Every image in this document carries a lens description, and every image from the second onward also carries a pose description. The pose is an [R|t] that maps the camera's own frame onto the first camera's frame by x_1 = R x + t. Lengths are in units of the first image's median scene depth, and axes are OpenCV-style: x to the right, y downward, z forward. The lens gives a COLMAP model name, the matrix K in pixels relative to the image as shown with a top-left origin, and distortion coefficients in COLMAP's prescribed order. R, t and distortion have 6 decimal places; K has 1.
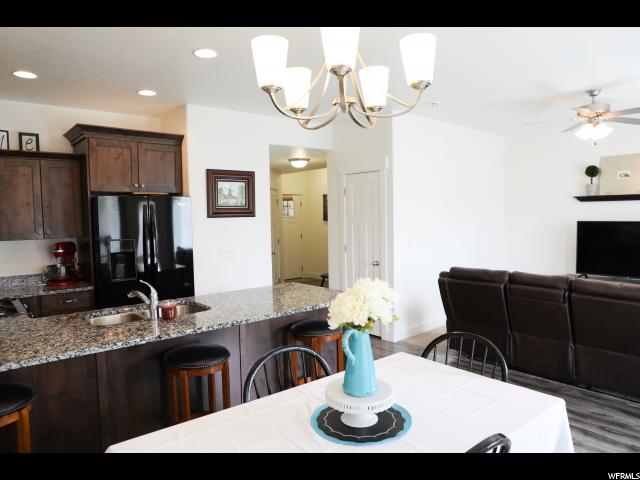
lens RADIAL K [[431.4, 0, 321.5], [0, 431.4, 239.4], [0, 0, 1]] dist [-0.092391, 0.049934]
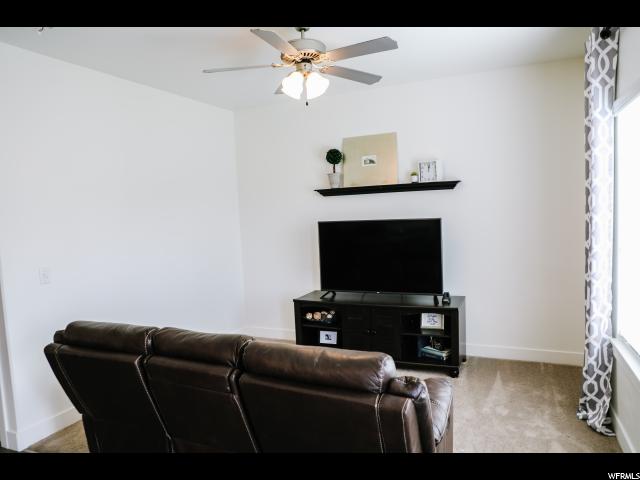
lens RADIAL K [[431.4, 0, 321.5], [0, 431.4, 239.4], [0, 0, 1]] dist [-0.092391, 0.049934]
pose [[0.904086, -0.054462, 0.423866, 0.369620], [0.054380, 0.998445, 0.012297, -0.028095], [-0.423877, 0.011933, 0.905641, 0.383657]]
